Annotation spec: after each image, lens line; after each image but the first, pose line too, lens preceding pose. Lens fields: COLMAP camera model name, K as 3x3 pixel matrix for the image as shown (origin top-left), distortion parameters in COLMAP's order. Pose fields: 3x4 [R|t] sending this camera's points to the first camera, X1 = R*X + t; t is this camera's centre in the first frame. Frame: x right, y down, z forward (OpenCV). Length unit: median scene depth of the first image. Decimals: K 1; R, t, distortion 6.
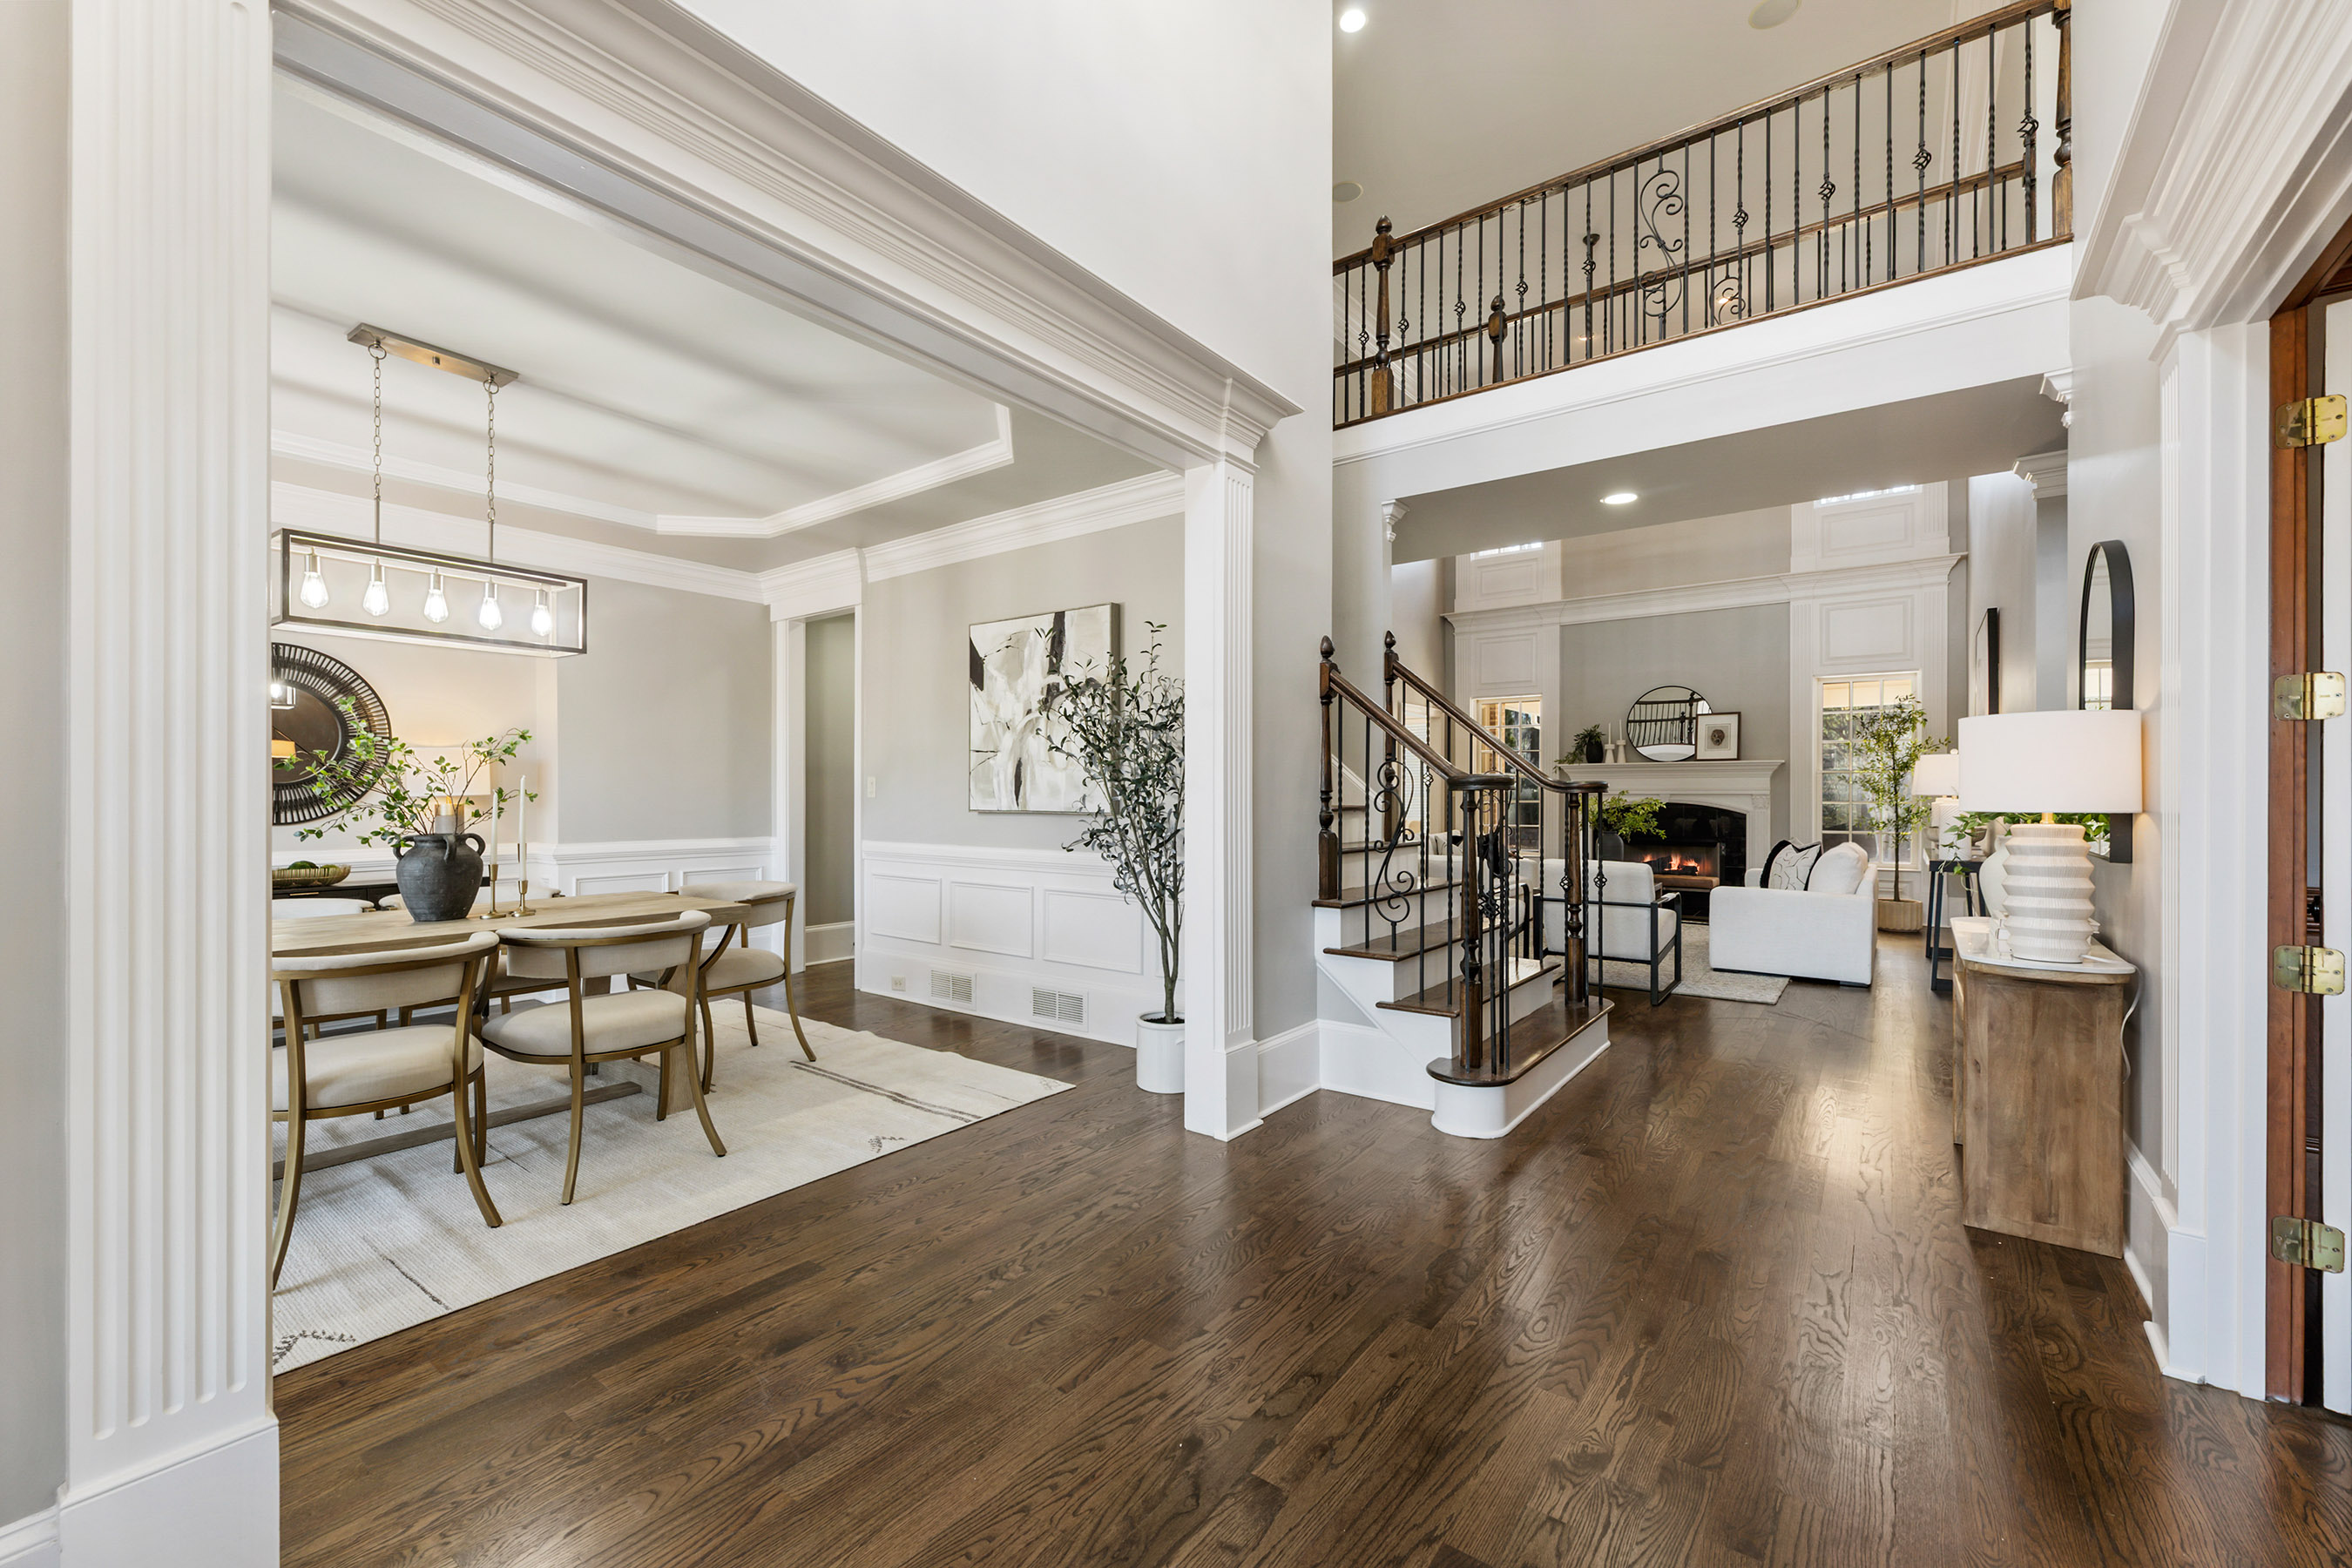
lens RADIAL K [[949.3, 0, 1169.5], [0, 949.3, 794.0], [0, 0, 1]] dist [0.000966, 0.000076]
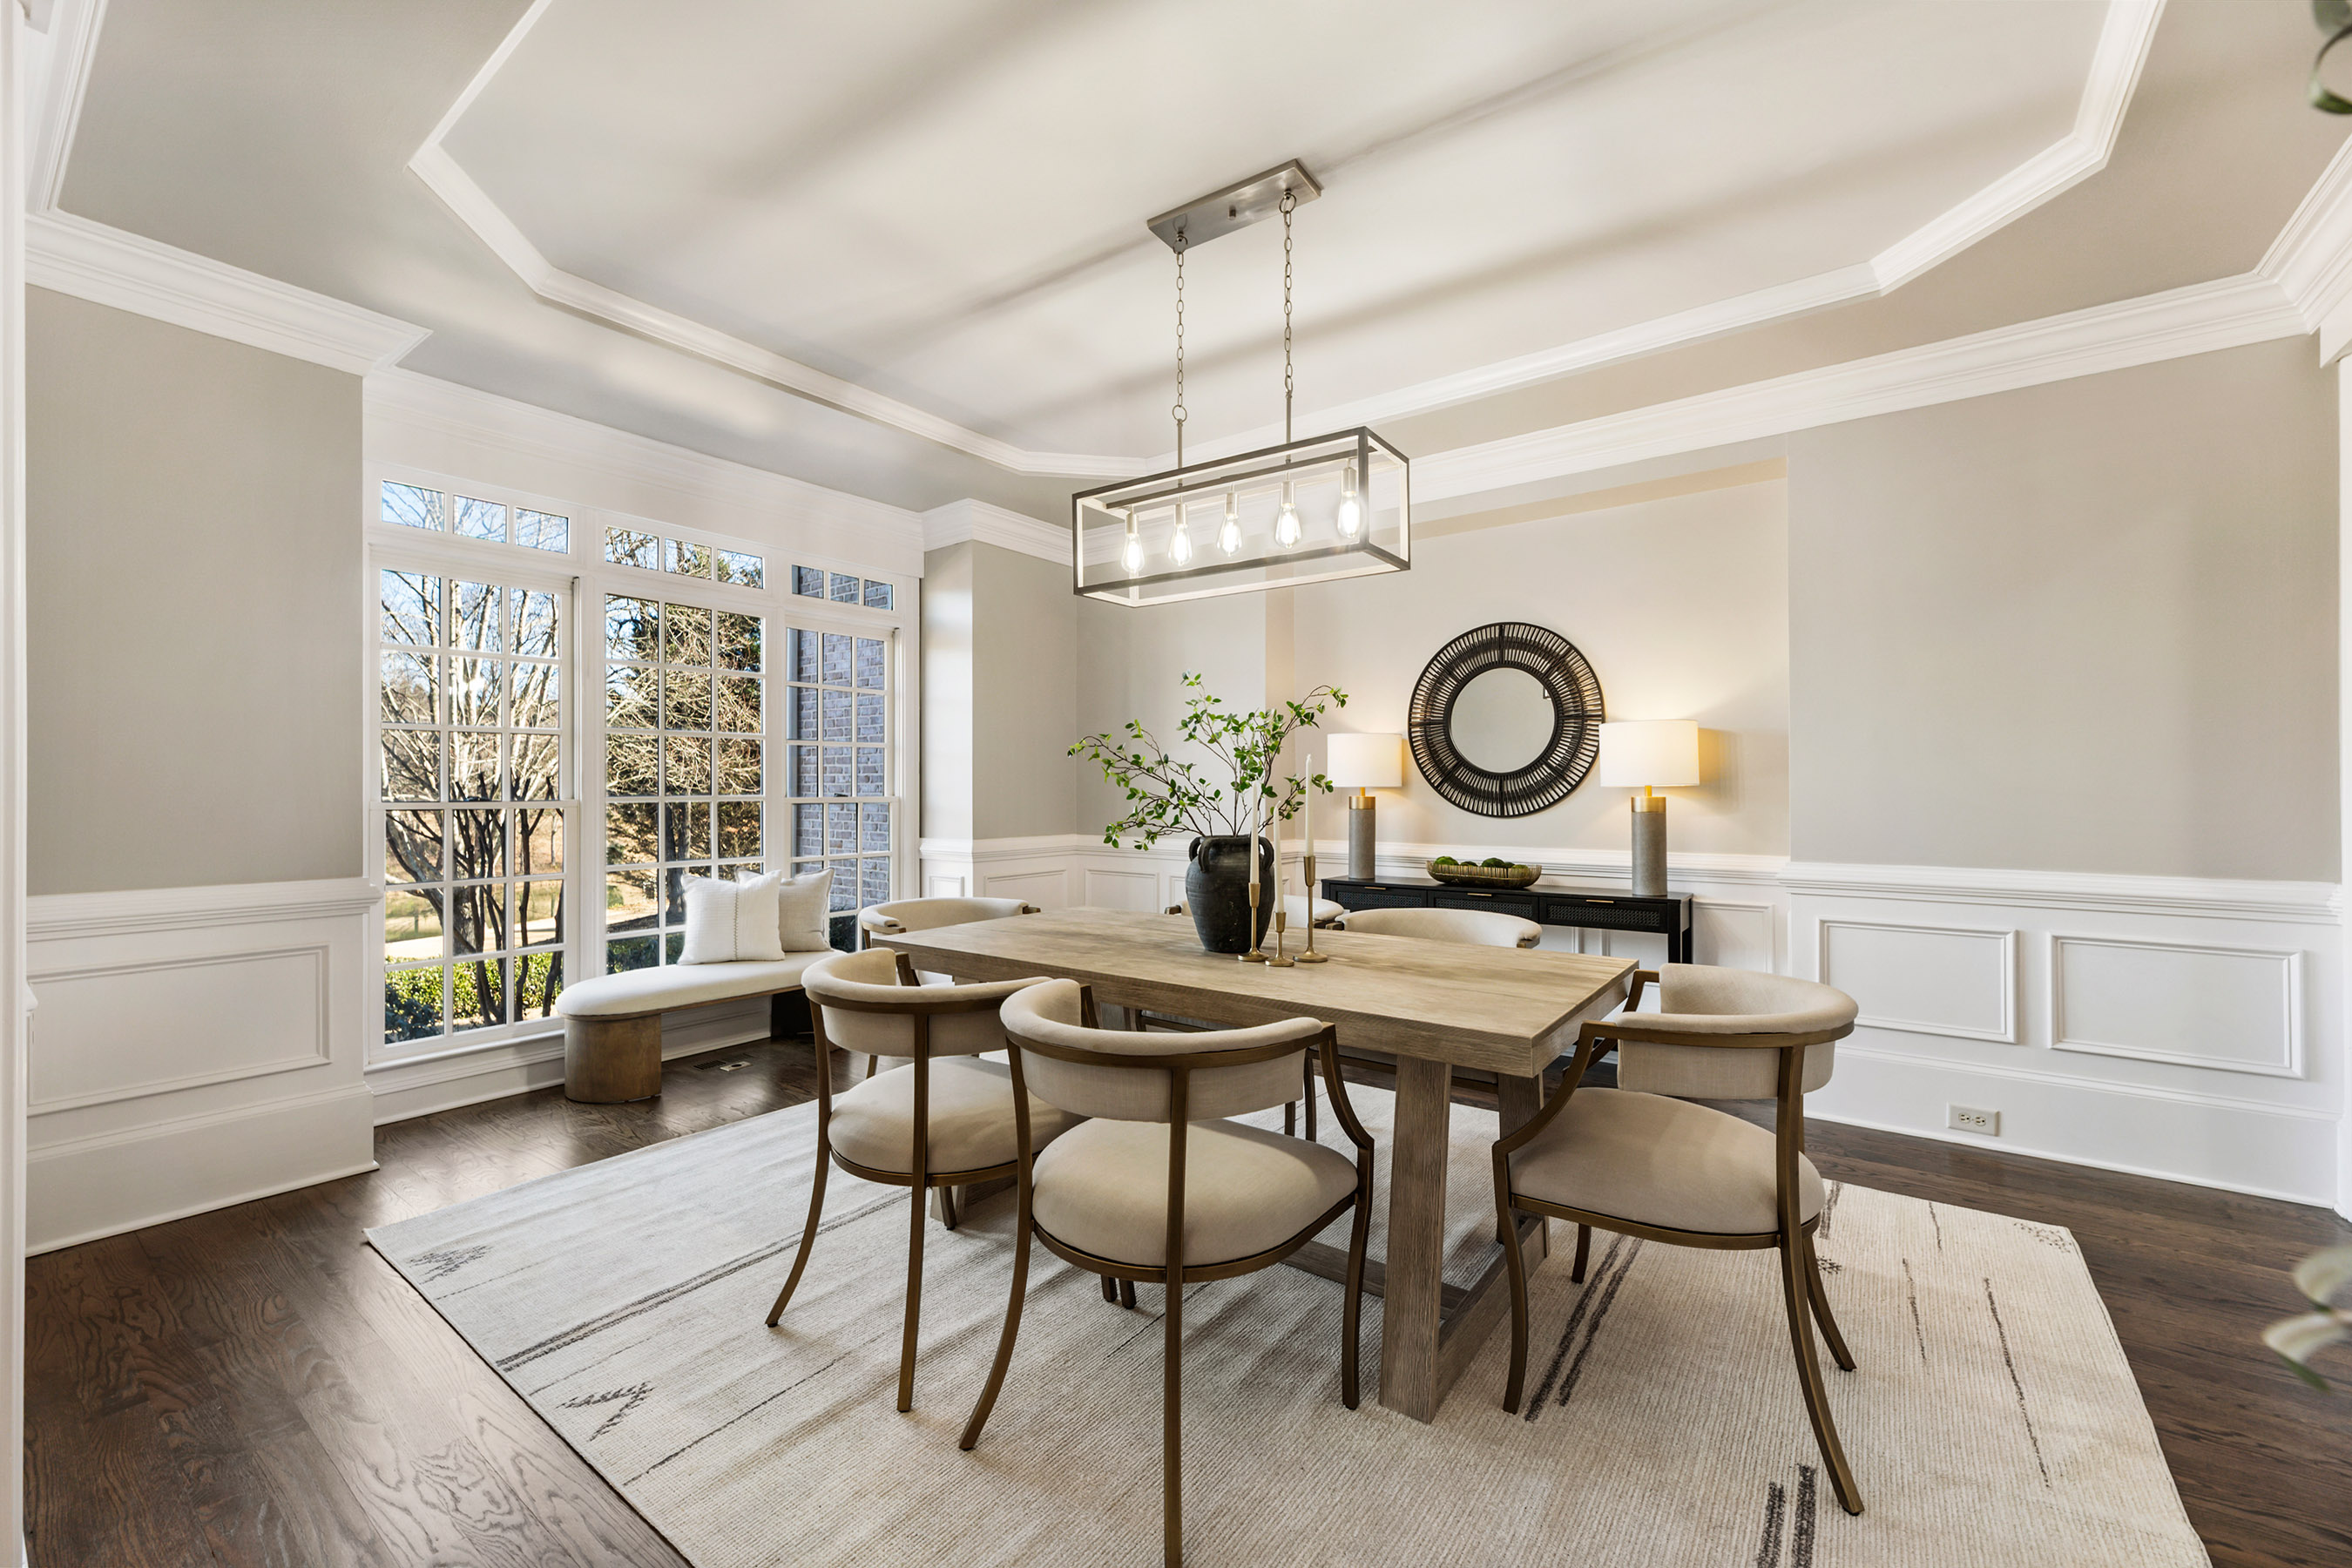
lens RADIAL K [[944.1, 0, 1176.0], [0, 944.1, 784.0], [0, 0, 1]] dist [0.002320, 0.000365]
pose [[0.009395, -0.004101, -0.999947, -0.011565], [0.001551, 0.999990, -0.004087, 0.002914], [0.999955, -0.001512, 0.009401, 0.615878]]
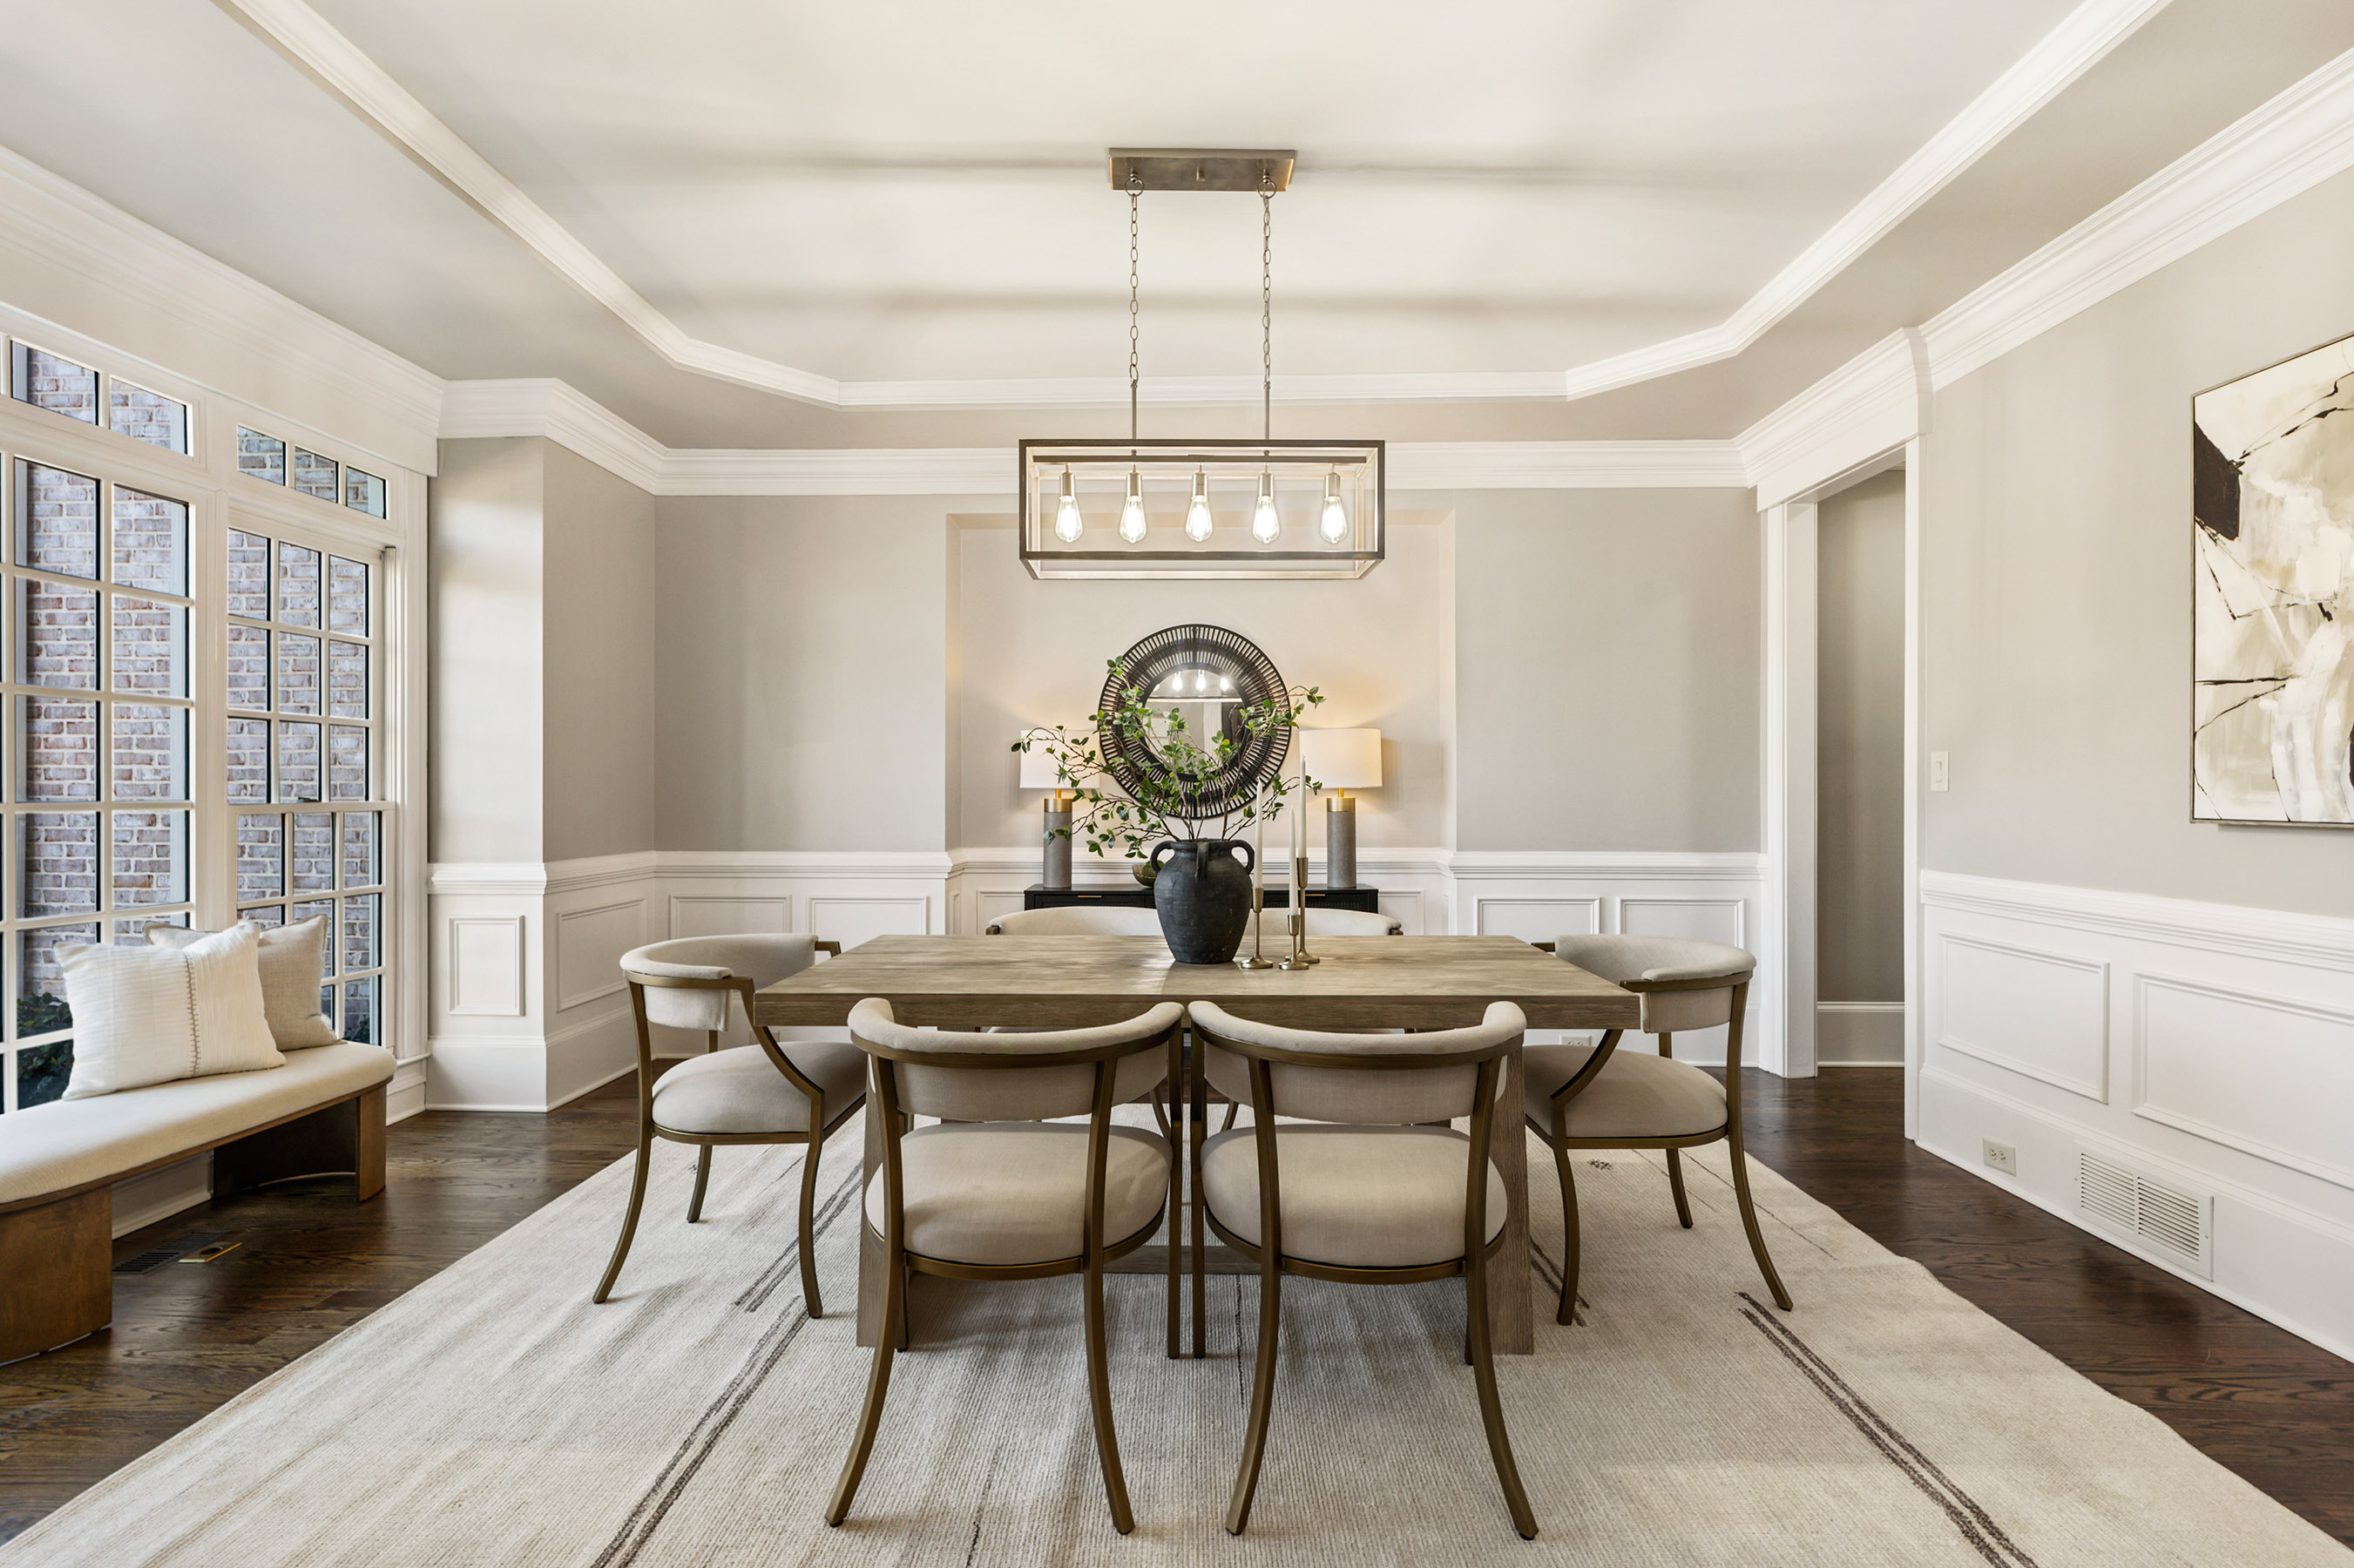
lens RADIAL K [[1074.9, 0, 1173.5], [0, 1074.9, 789.9], [0, 0, 1]] dist [-0.000159, 0.000580]
pose [[0.584847, 0.000279, -0.811144, -0.084840], [0.000664, 0.999999, 0.000823, 0.003003], [0.811144, -0.001020, 0.584846, 0.334082]]
